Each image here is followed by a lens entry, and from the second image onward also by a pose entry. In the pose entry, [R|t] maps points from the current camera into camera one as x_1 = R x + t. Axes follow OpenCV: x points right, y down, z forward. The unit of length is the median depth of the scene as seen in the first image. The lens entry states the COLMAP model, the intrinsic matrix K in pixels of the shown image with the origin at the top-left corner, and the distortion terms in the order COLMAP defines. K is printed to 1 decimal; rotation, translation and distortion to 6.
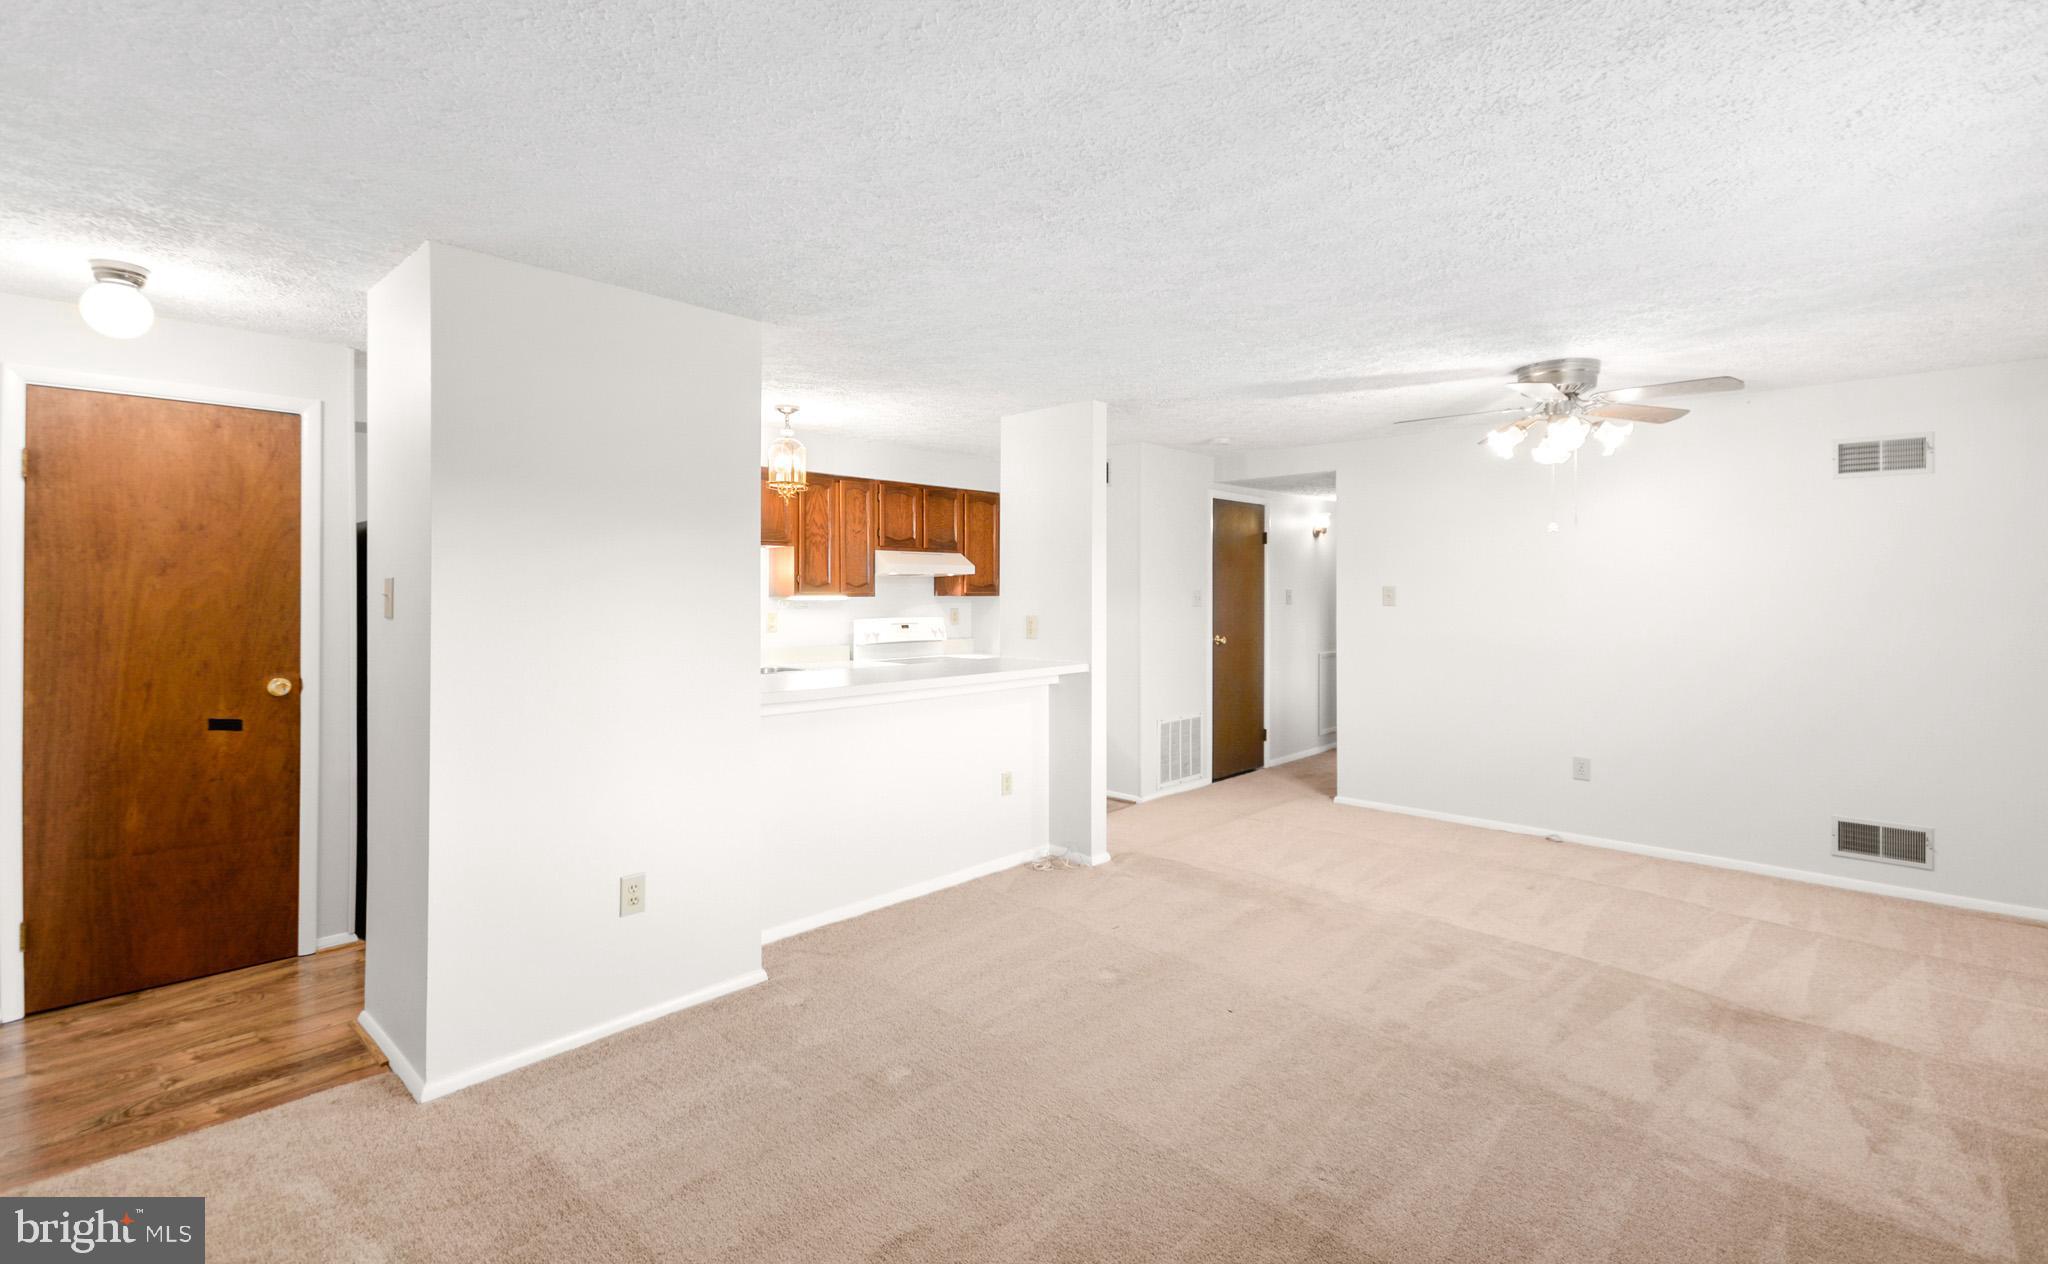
lens RADIAL K [[914.6, 0, 1027.8], [0, 914.6, 597.7], [0, 0, 1]] dist [-0.000712, -0.000013]
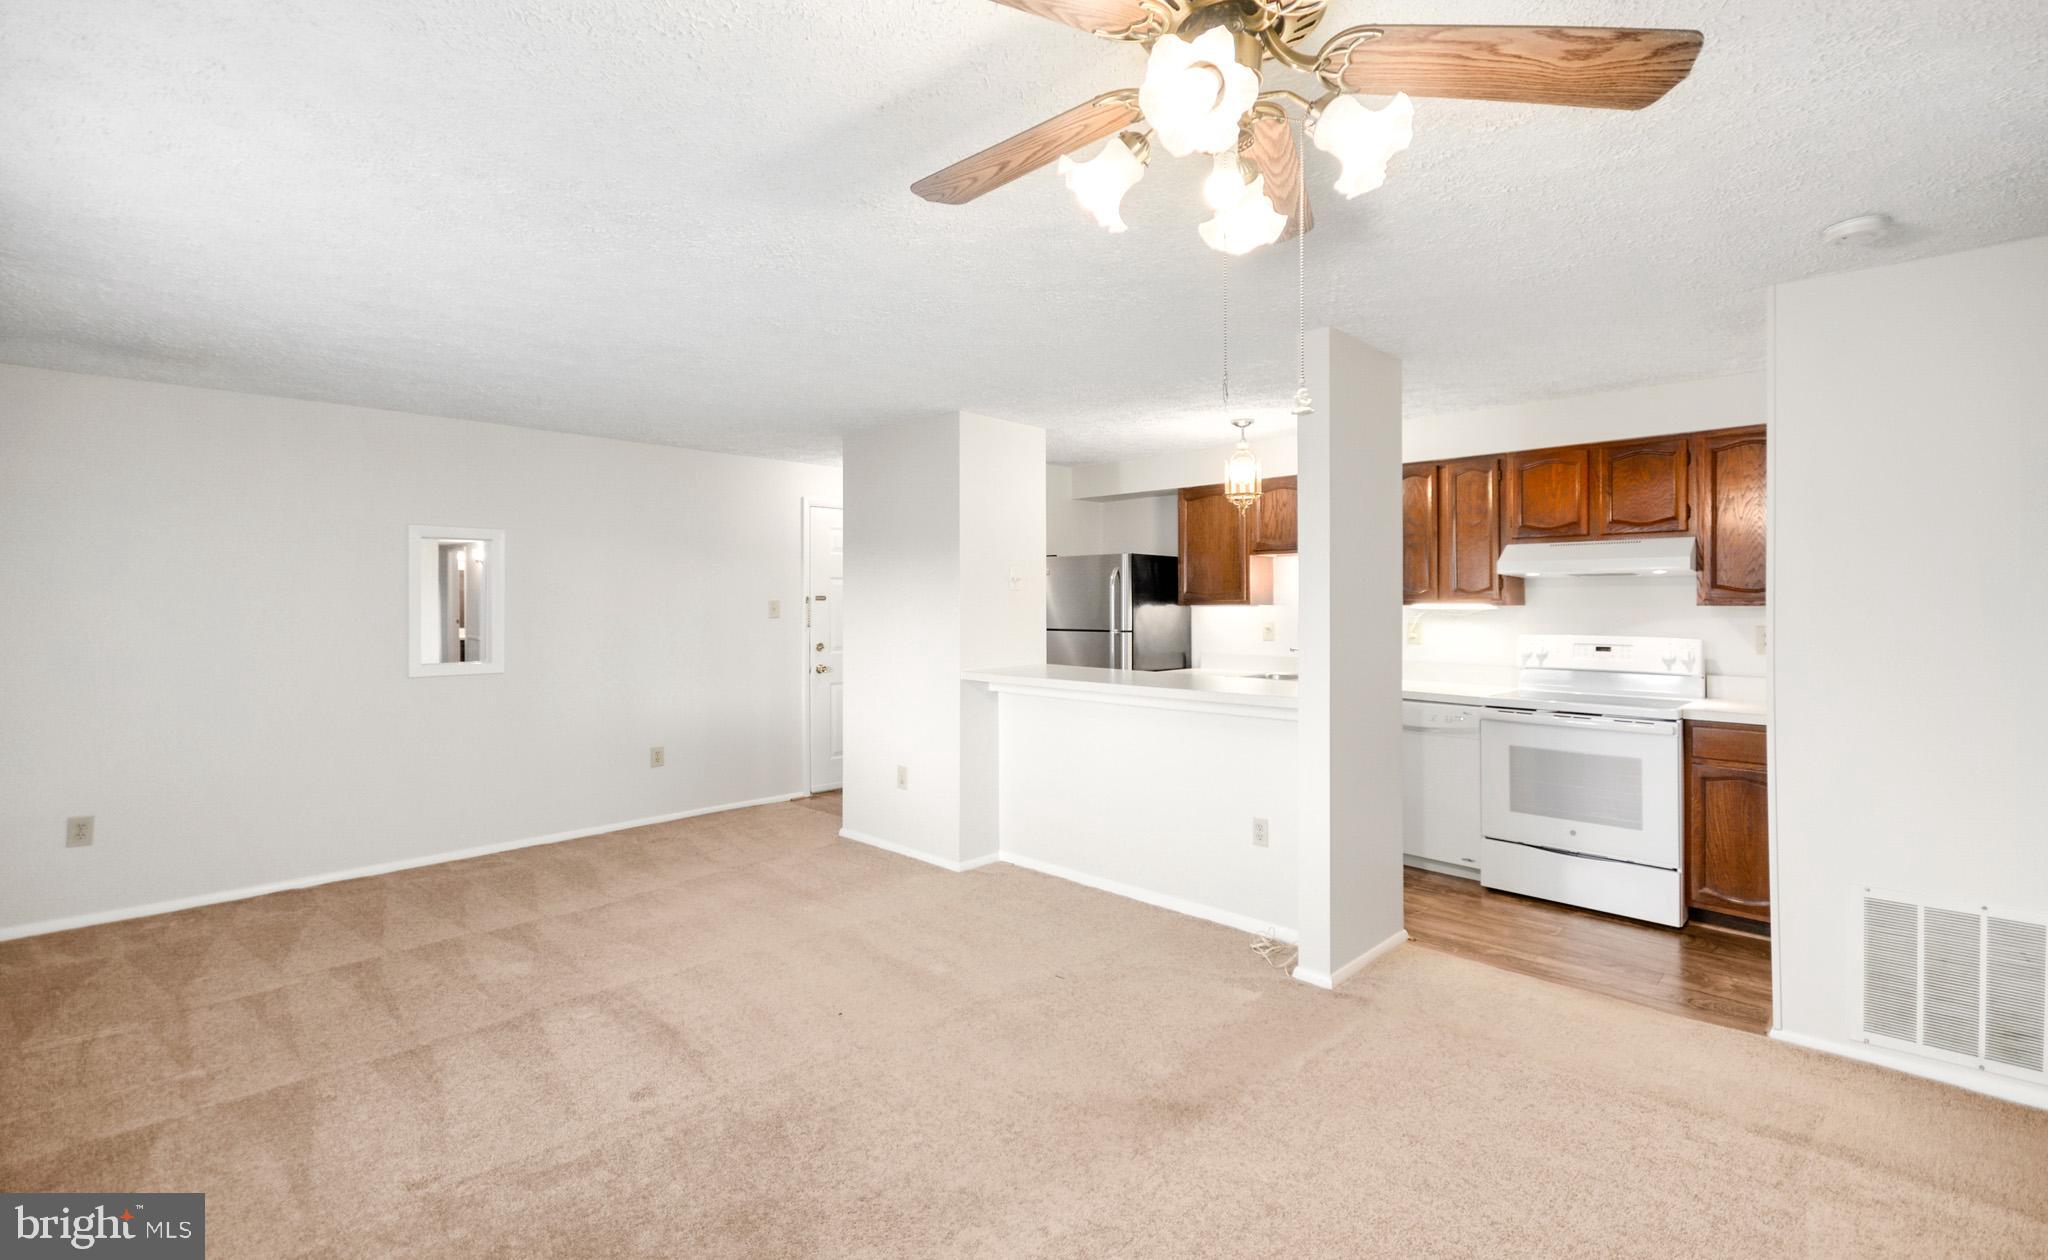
lens RADIAL K [[914.6, 0, 1027.8], [0, 914.6, 595.7], [0, 0, 1]] dist [-0.000712, -0.000013]
pose [[-0.027665, -0.008773, -0.999579, 0.609223], [-0.005769, 0.999946, -0.008616, -0.000327], [0.999601, 0.005528, -0.027714, 0.614489]]
